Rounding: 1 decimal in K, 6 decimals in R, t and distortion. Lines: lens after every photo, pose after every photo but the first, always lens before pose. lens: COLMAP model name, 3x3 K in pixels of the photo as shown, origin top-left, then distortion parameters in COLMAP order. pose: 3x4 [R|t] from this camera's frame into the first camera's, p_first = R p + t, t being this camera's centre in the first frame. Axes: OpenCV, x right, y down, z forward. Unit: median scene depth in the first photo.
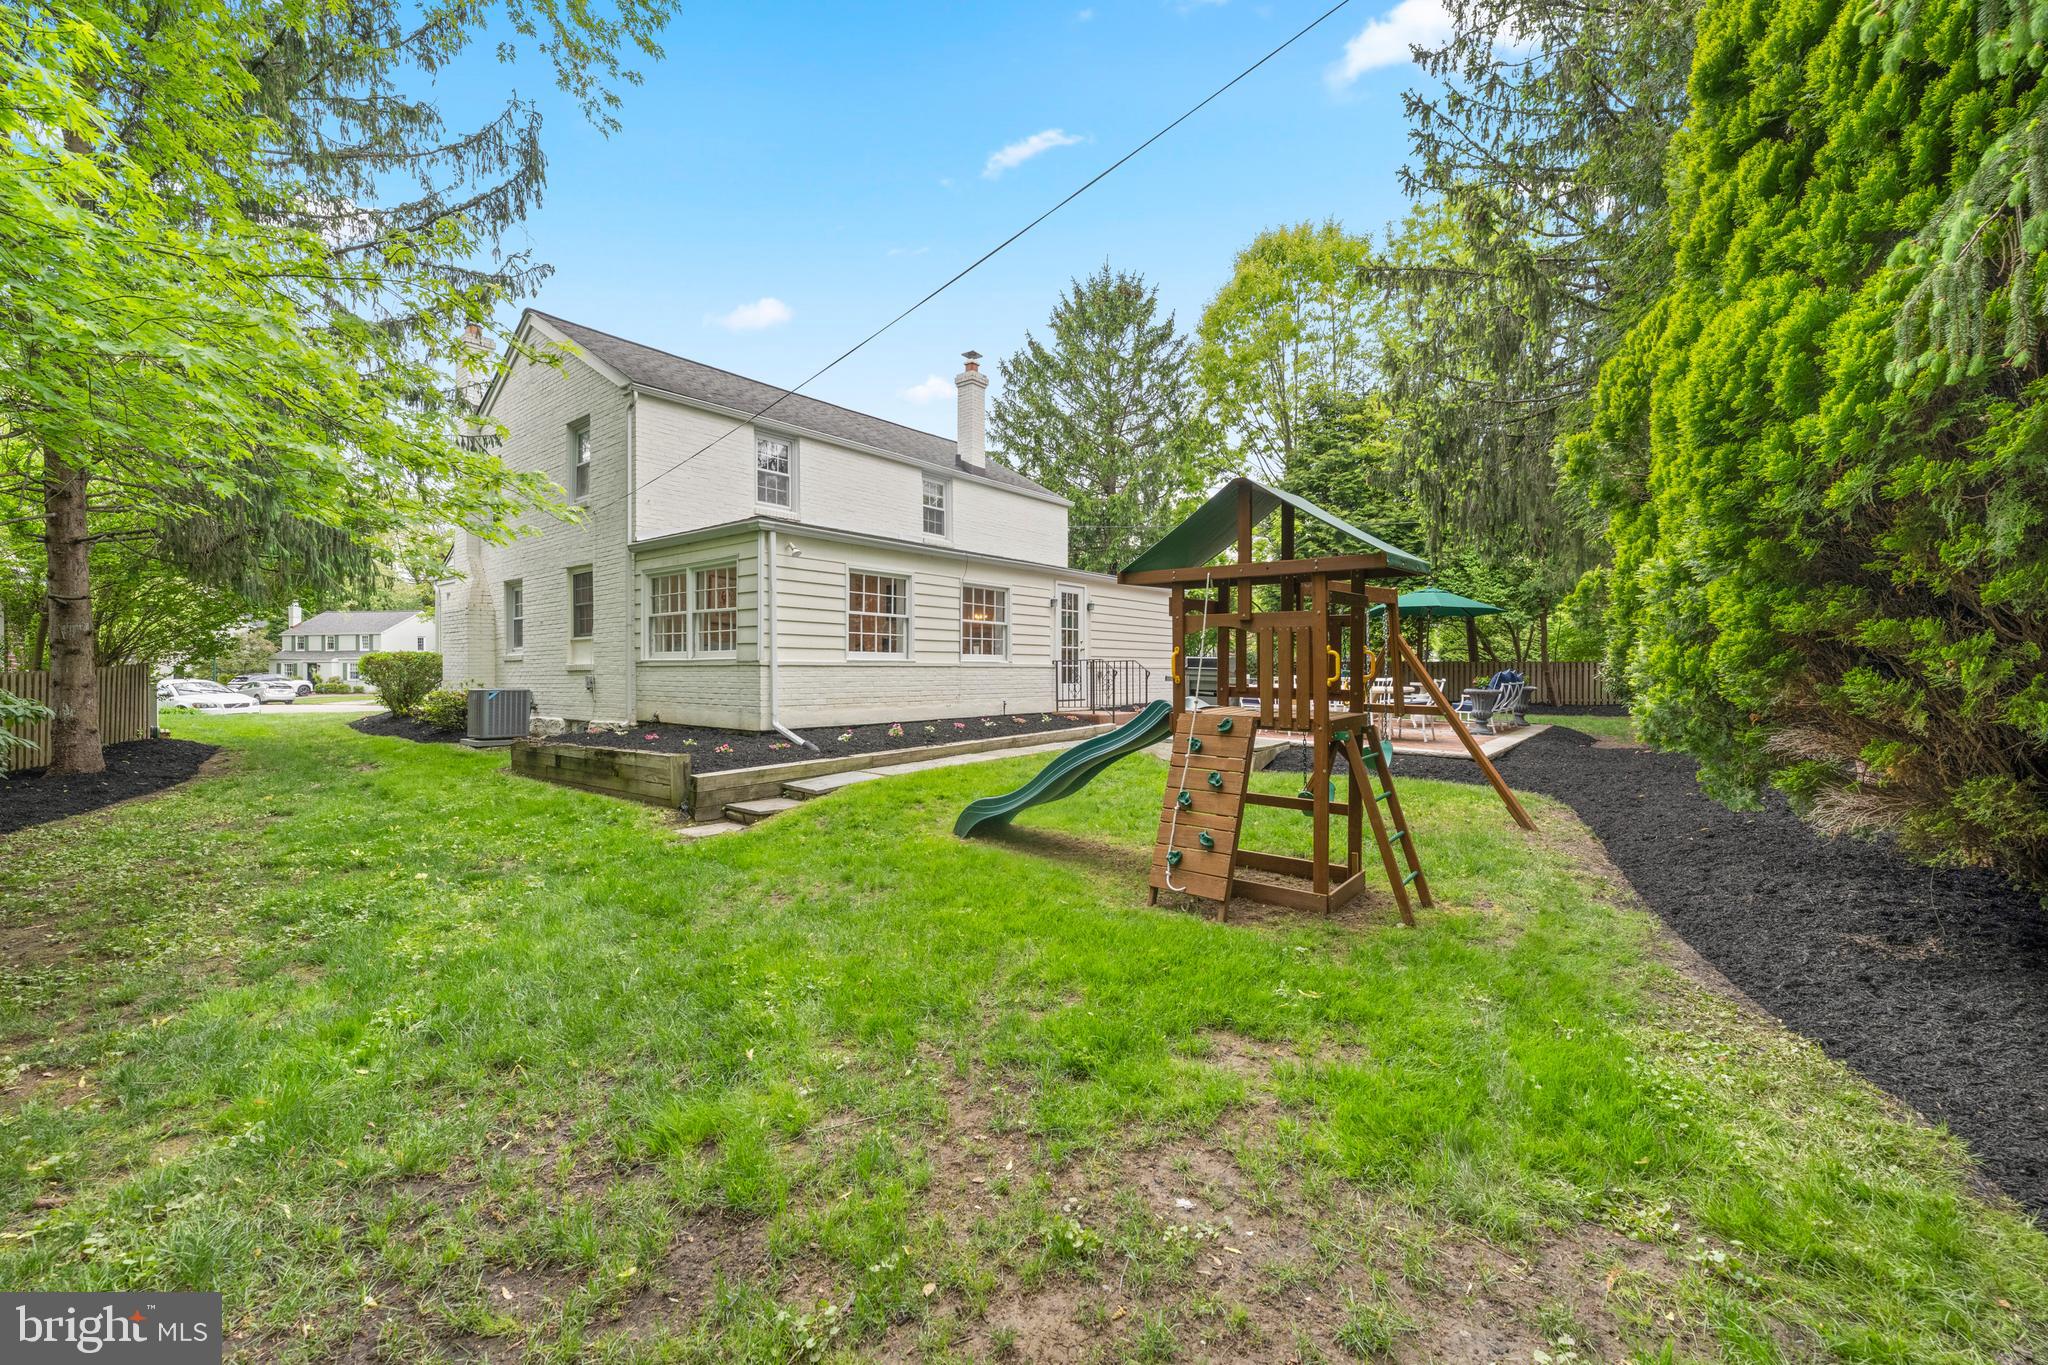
lens RADIAL K [[819.1, 0, 1023.9], [0, 819.1, 672.5], [0, 0, 1]] dist [-0.001068, 0.000434]
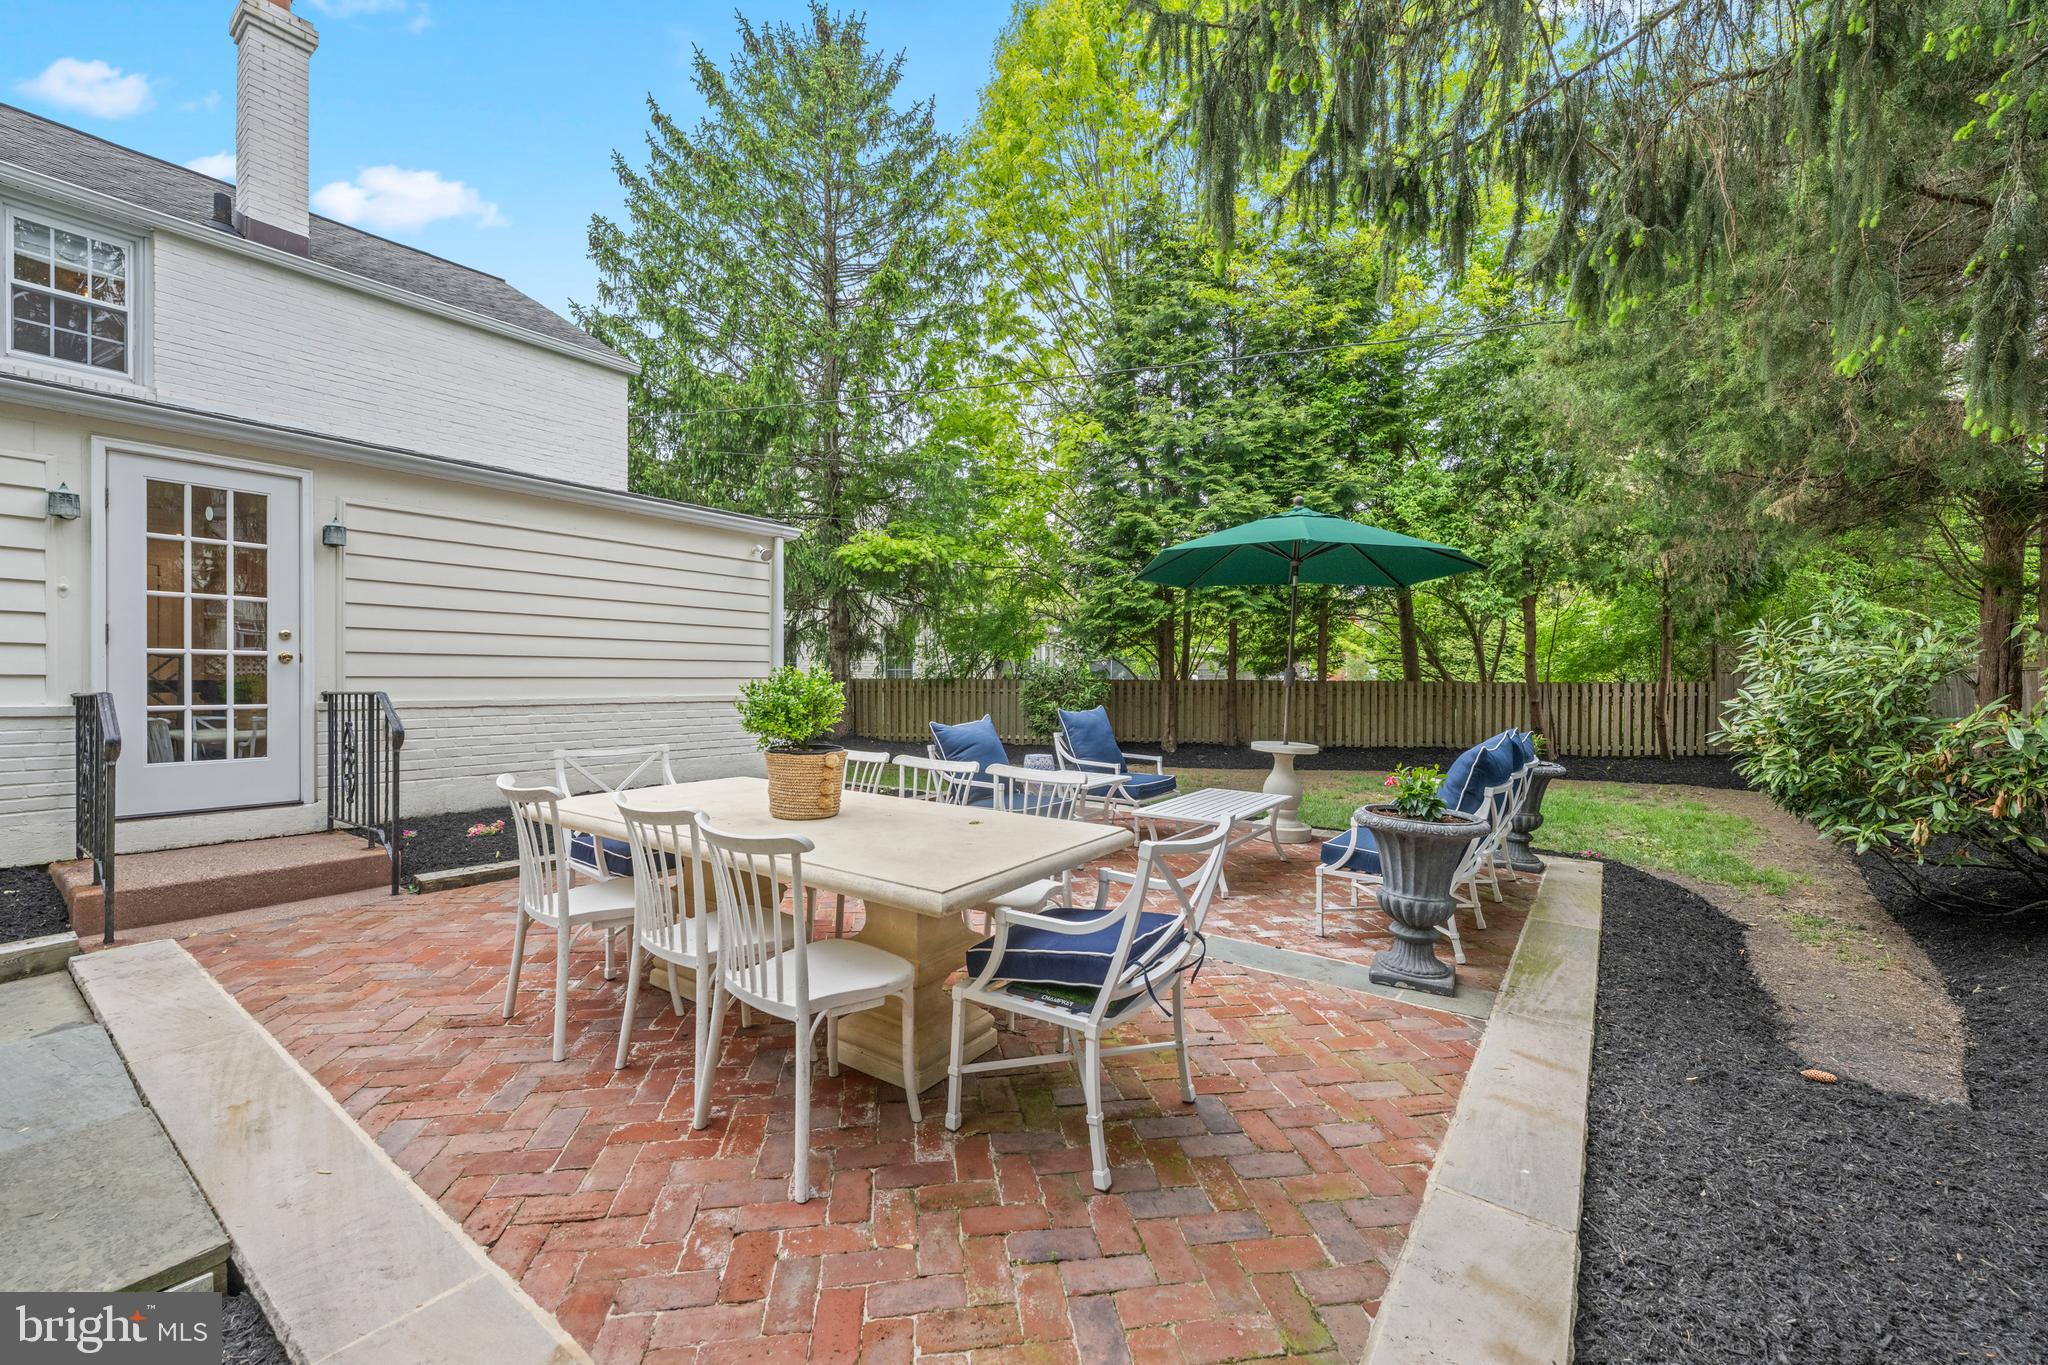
lens RADIAL K [[819.1, 0, 1021.6], [0, 819.1, 679.9], [0, 0, 1]] dist [-0.001068, 0.000434]
pose [[0.998770, 0.006237, 0.049195, 0.283252], [-0.006760, 0.999922, 0.010473, -0.019462], [-0.049126, -0.010793, 0.998734, 0.500202]]
